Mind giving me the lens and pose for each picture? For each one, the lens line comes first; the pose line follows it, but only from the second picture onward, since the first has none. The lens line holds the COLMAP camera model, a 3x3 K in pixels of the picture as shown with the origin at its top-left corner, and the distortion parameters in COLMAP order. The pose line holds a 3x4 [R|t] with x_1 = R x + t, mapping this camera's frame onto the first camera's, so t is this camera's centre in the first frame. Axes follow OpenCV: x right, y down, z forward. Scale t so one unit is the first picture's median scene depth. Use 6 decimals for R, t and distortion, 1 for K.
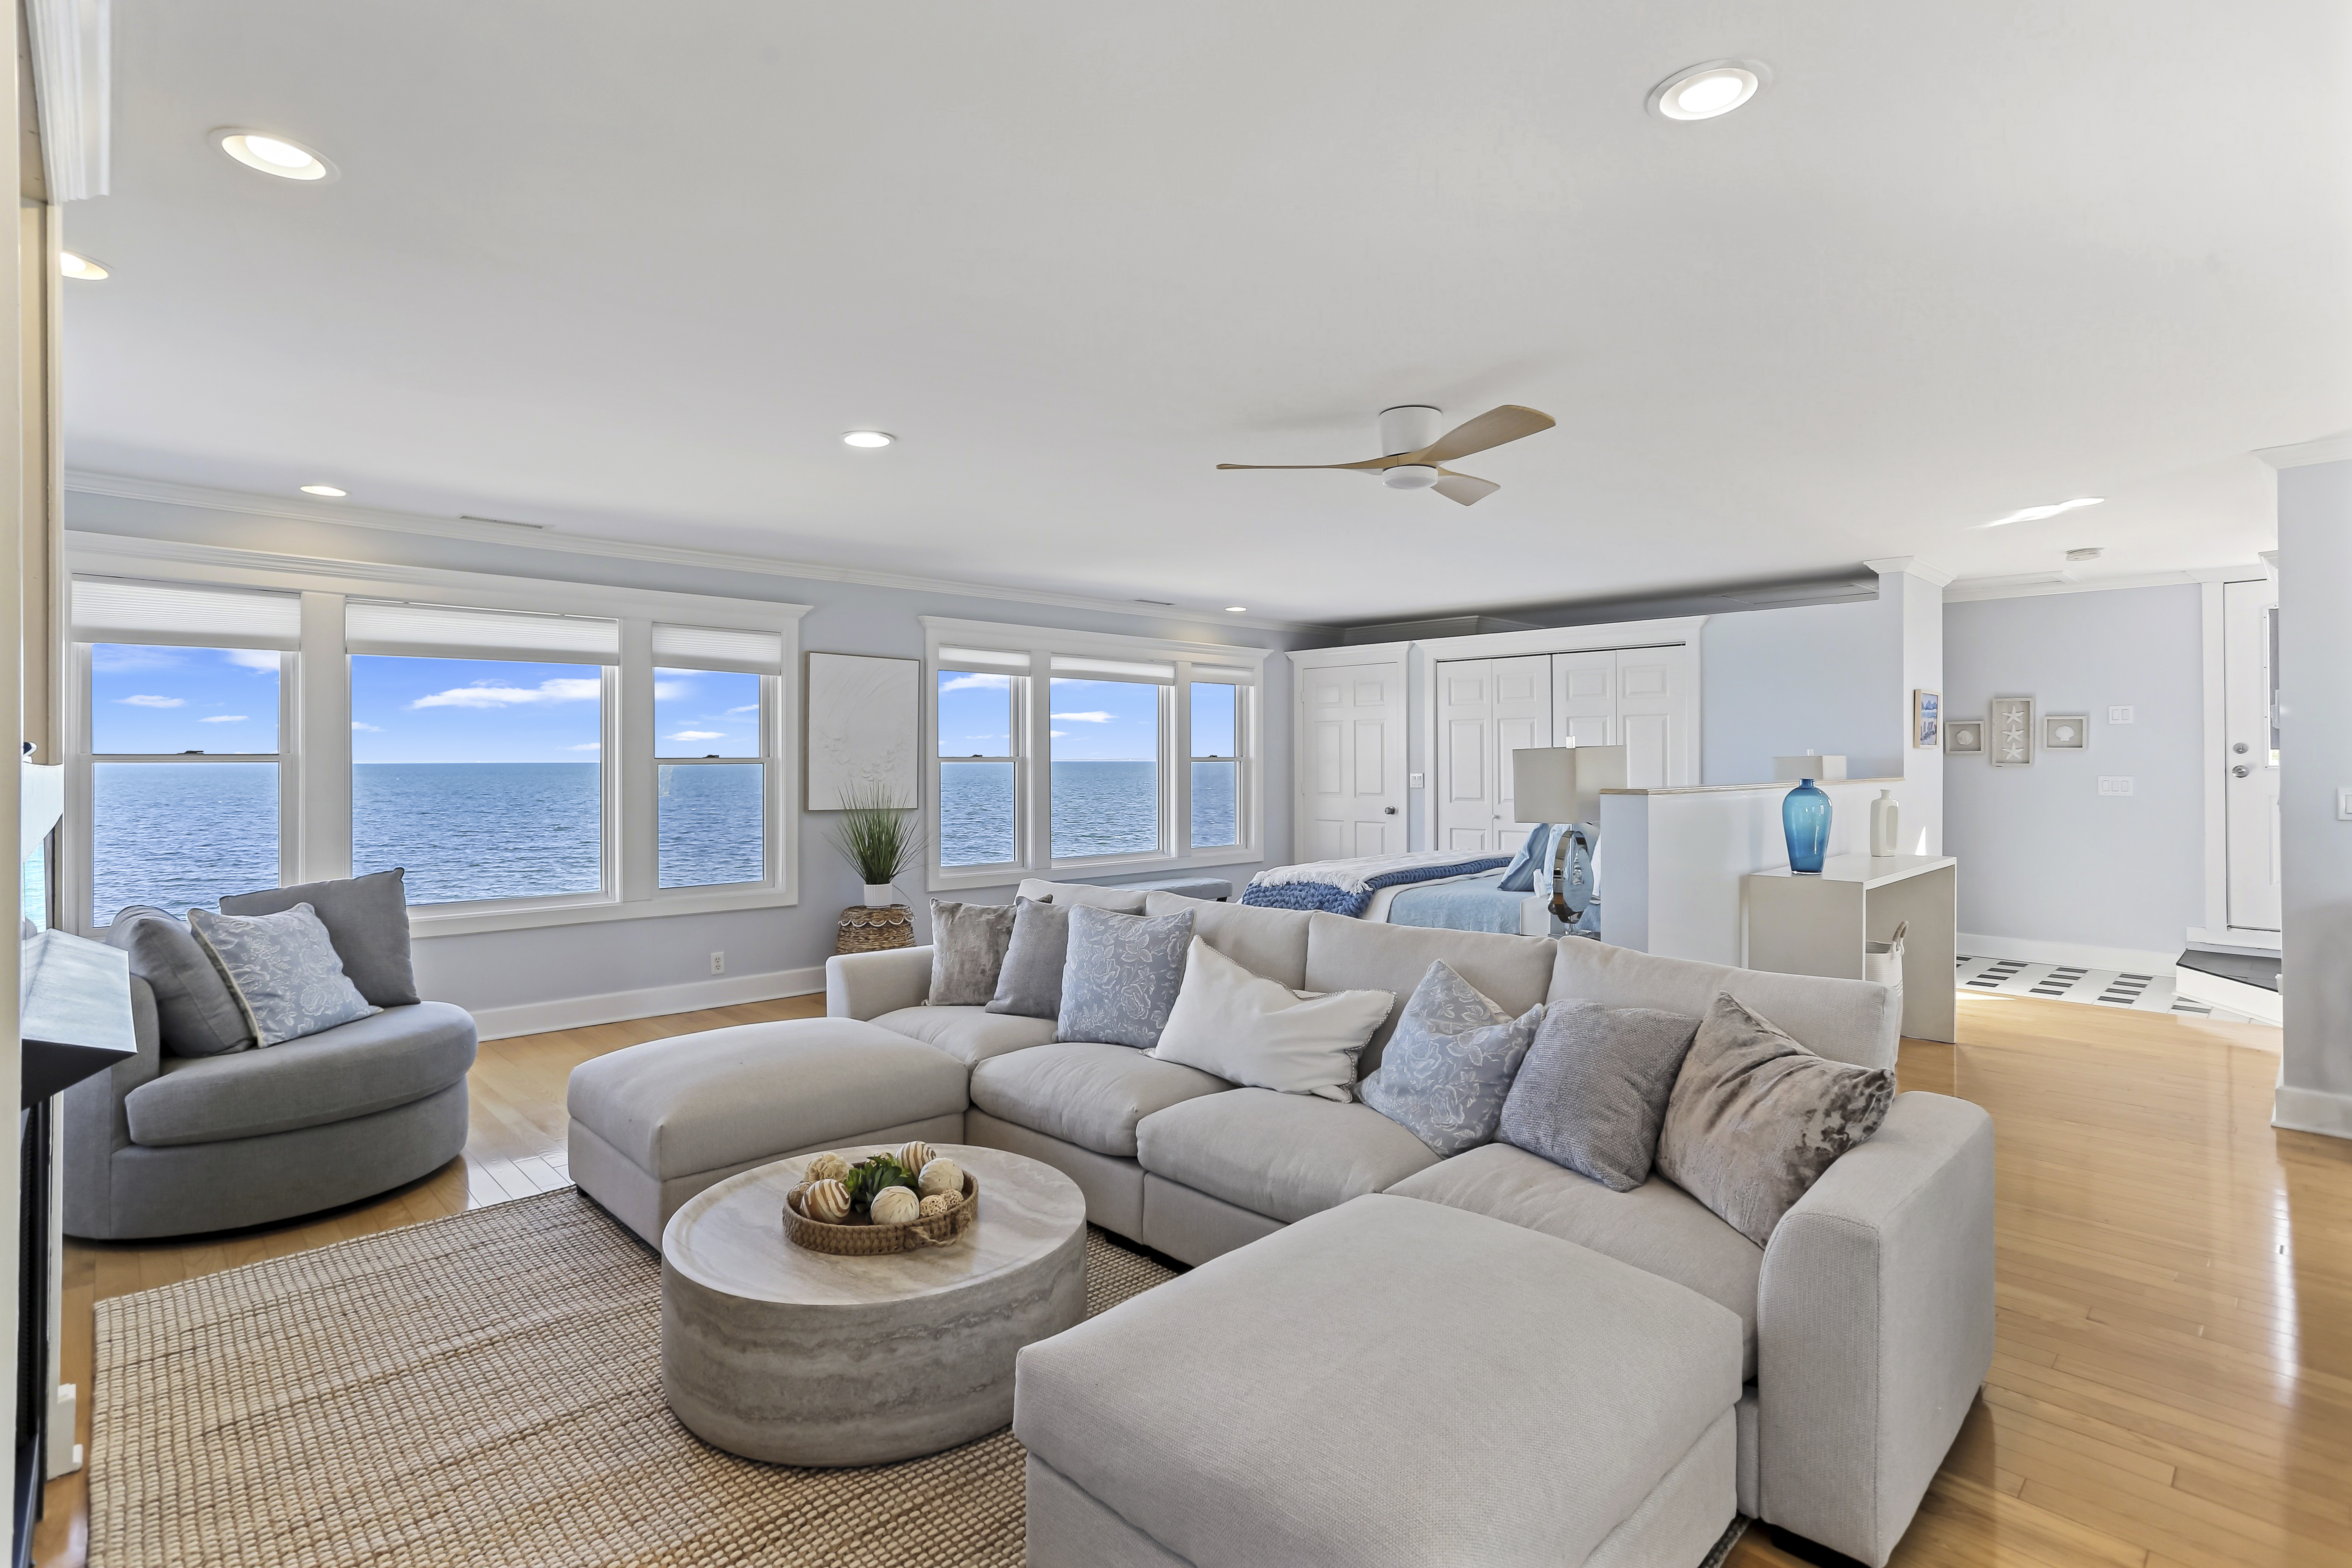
lens RADIAL K [[1115.4, 0, 1174.7], [0, 1115.4, 751.6], [0, 0, 1]] dist [-0.042621, 0.026665]
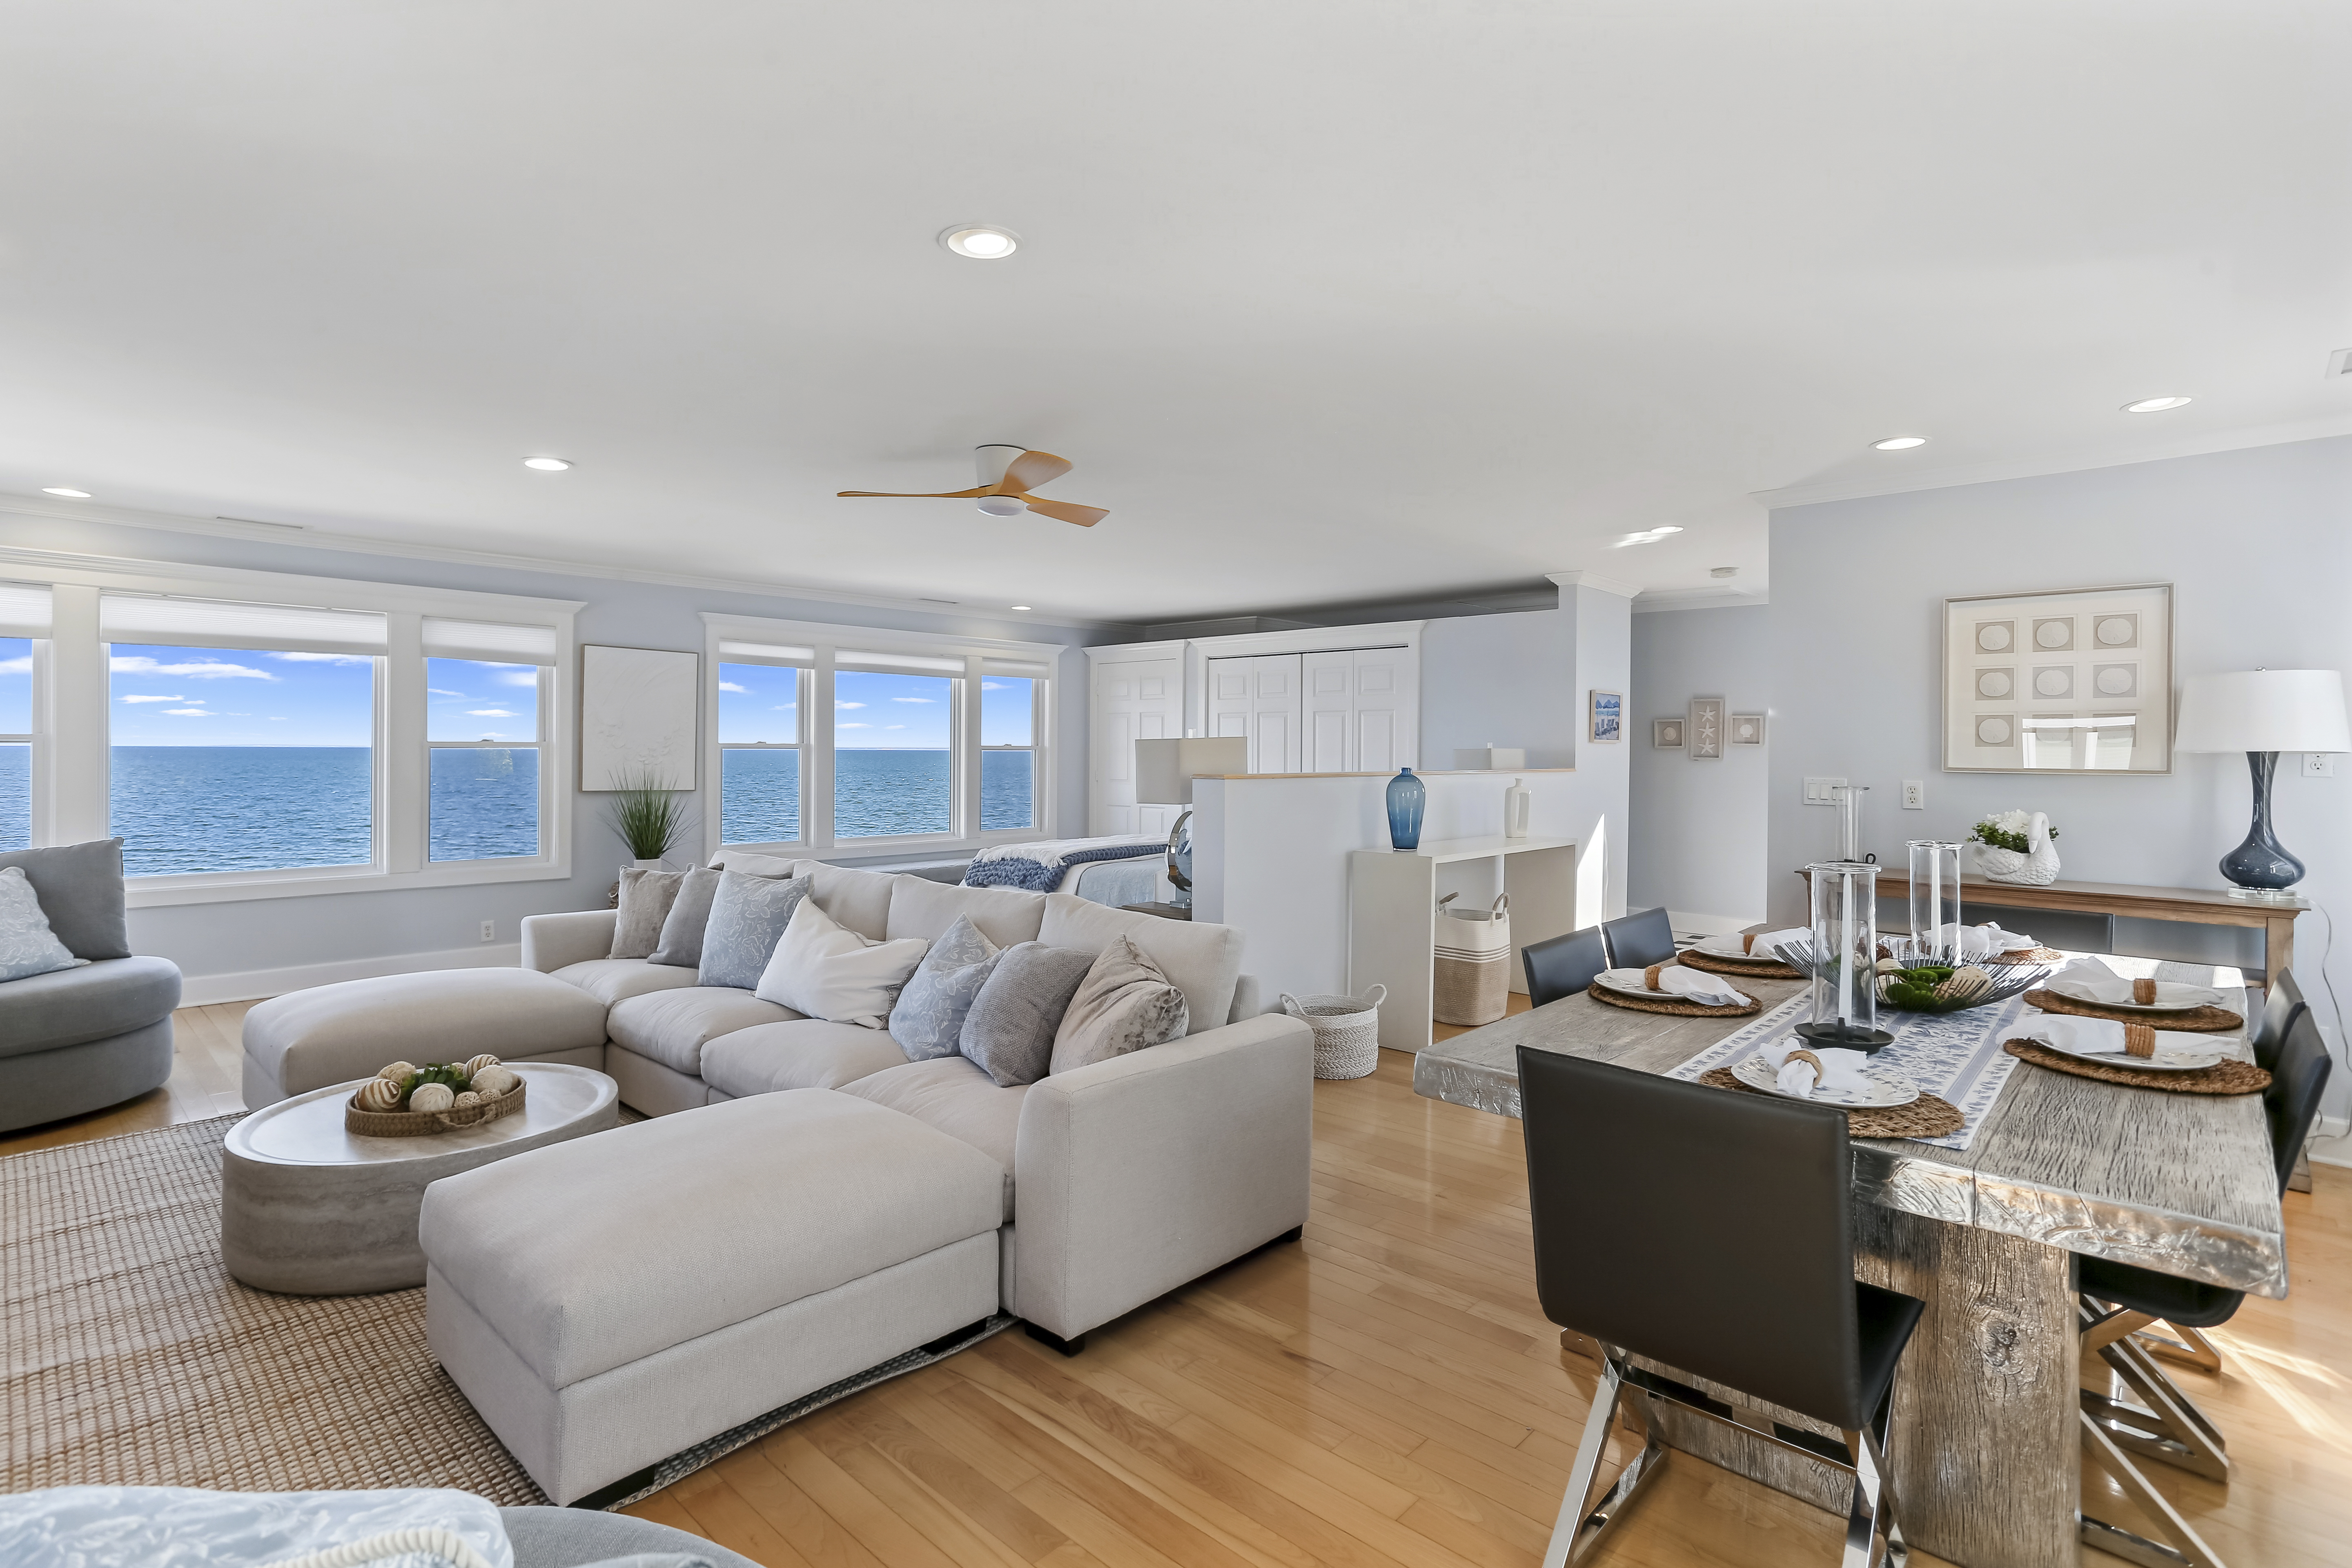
lens RADIAL K [[1115.4, 0, 1174.7], [0, 1115.4, 751.6], [0, 0, 1]] dist [-0.042621, 0.026665]
pose [[0.998771, 0.008483, 0.048829, 0.310674], [-0.008906, 0.999925, 0.008452, 0.000140], [-0.048754, -0.008876, 0.998771, -0.164301]]
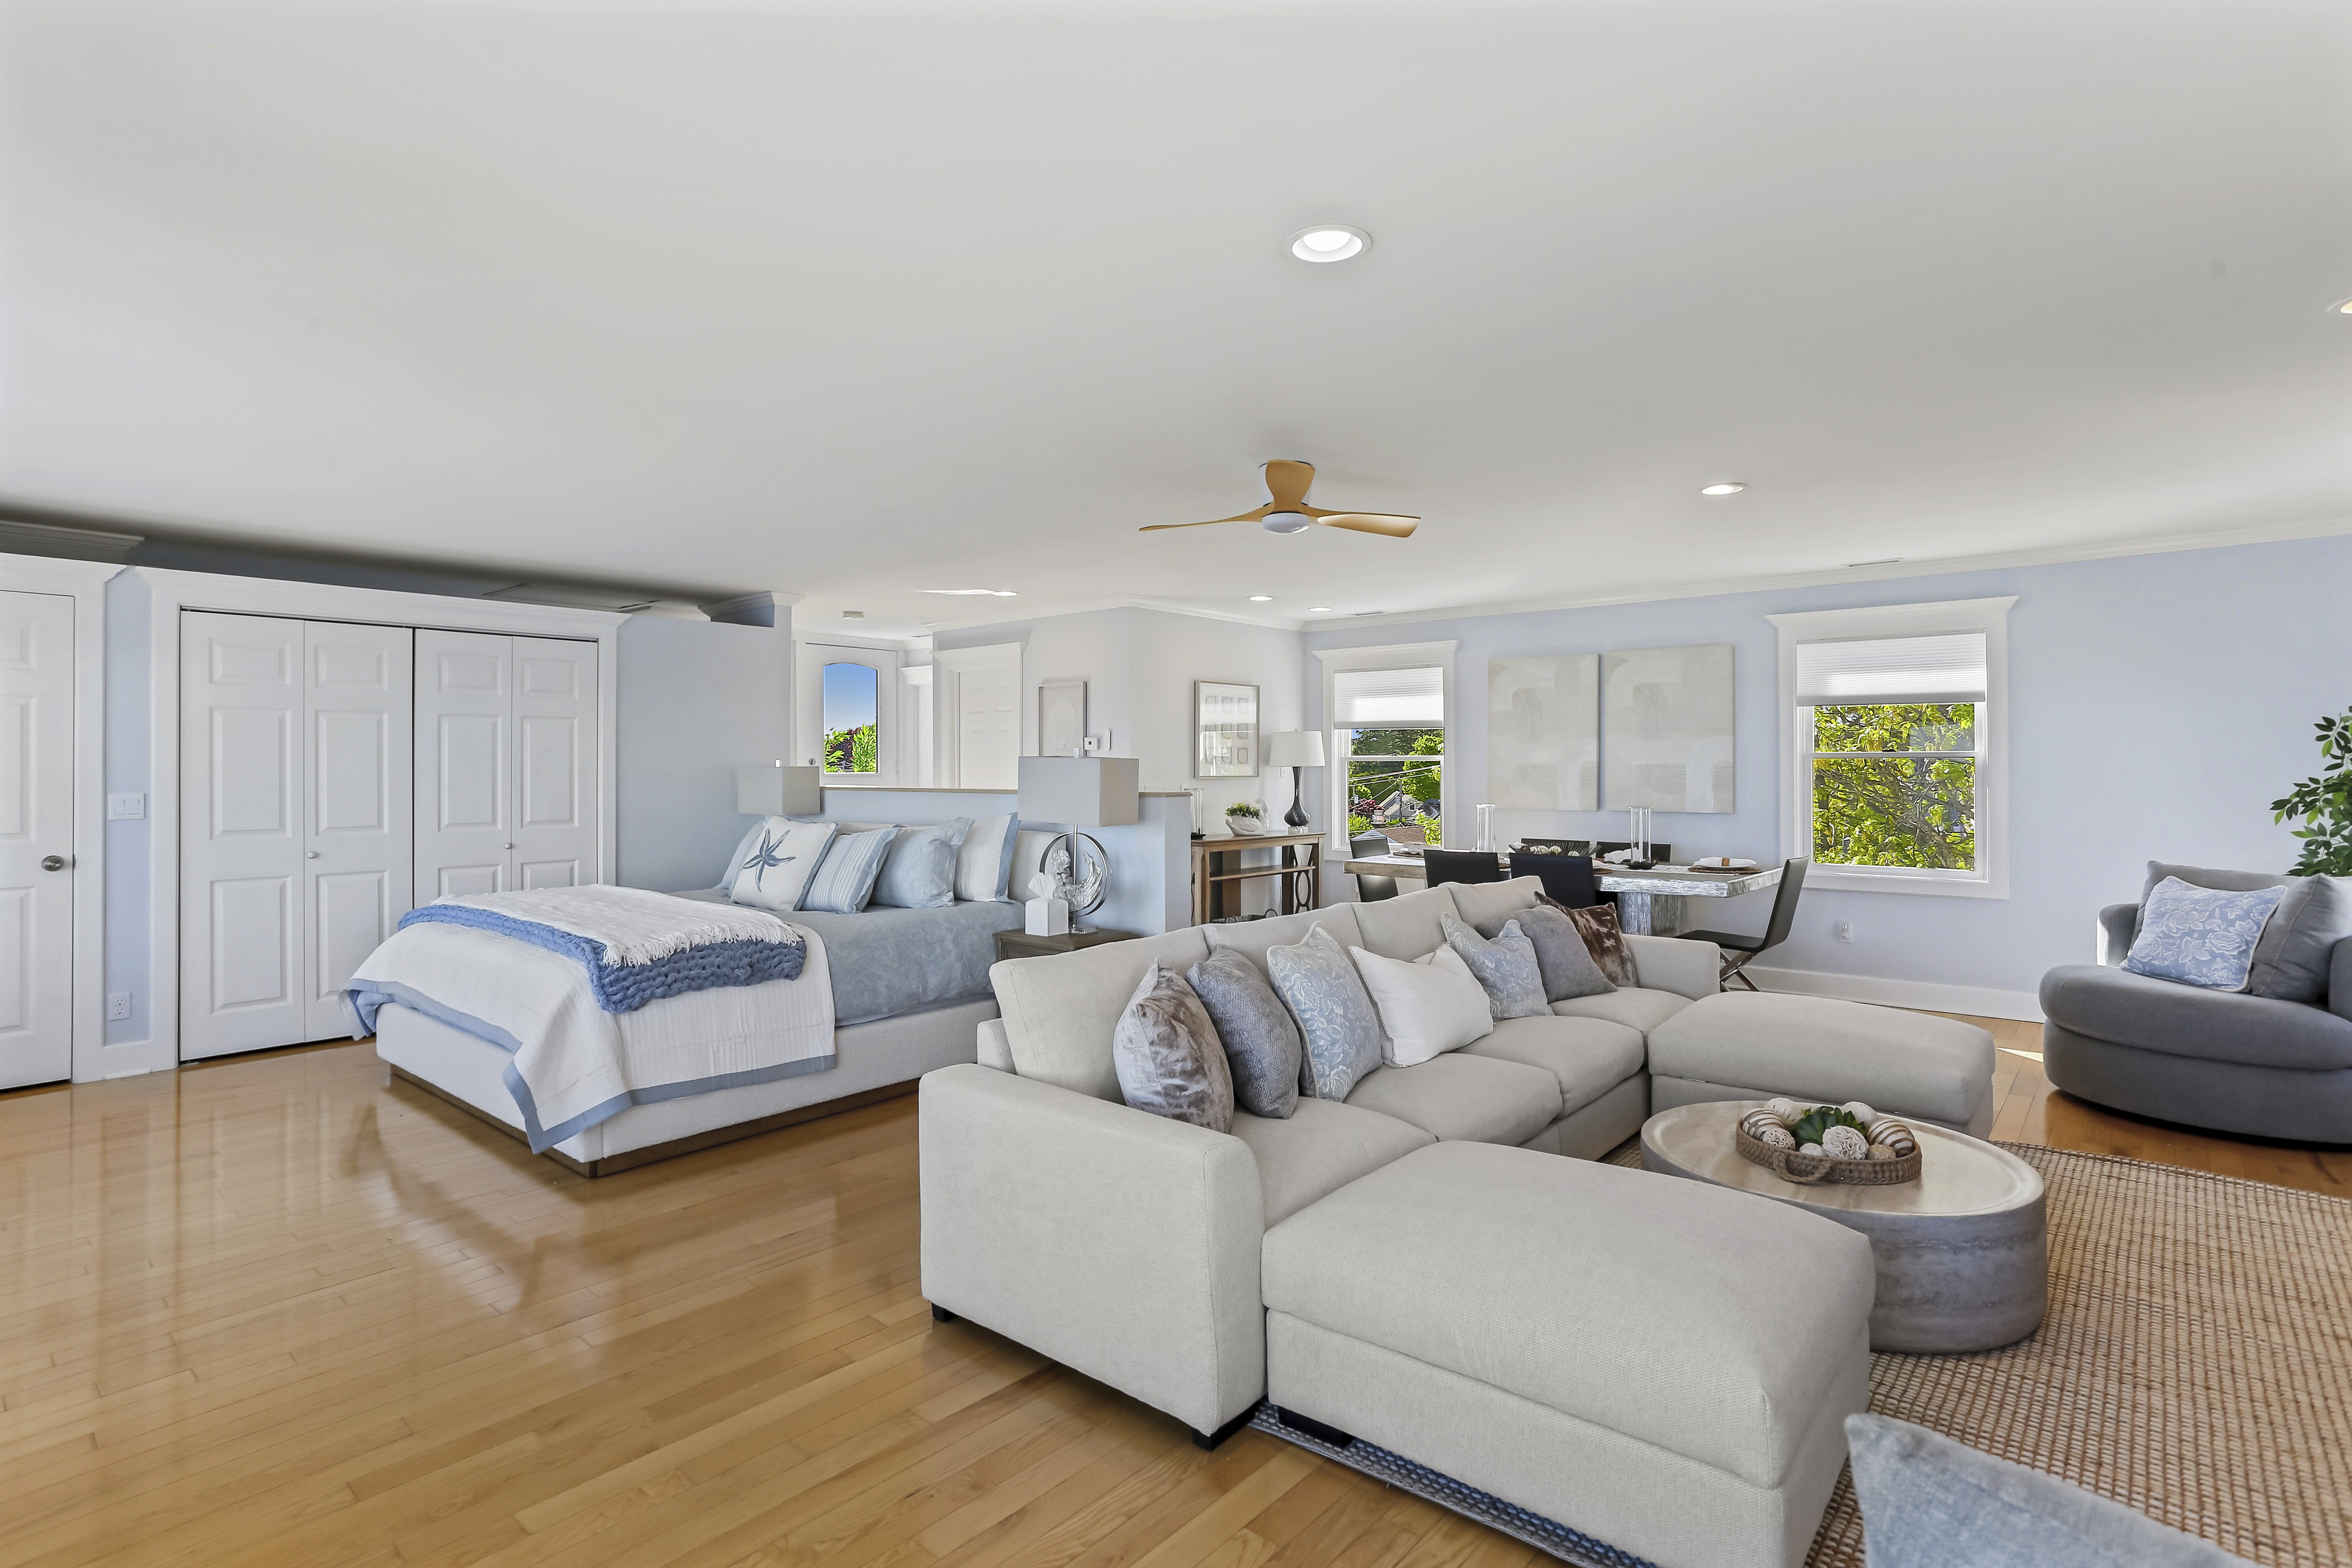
lens RADIAL K [[1147.7, 0, 1175.8], [0, 1147.7, 759.3], [0, 0, 1]] dist [-0.056474, 0.030432]
pose [[-0.091362, 0.006975, 0.995793, -0.635719], [-0.006966, 0.999947, -0.007643, 0.003655], [-0.995793, -0.007635, -0.091309, 0.791157]]
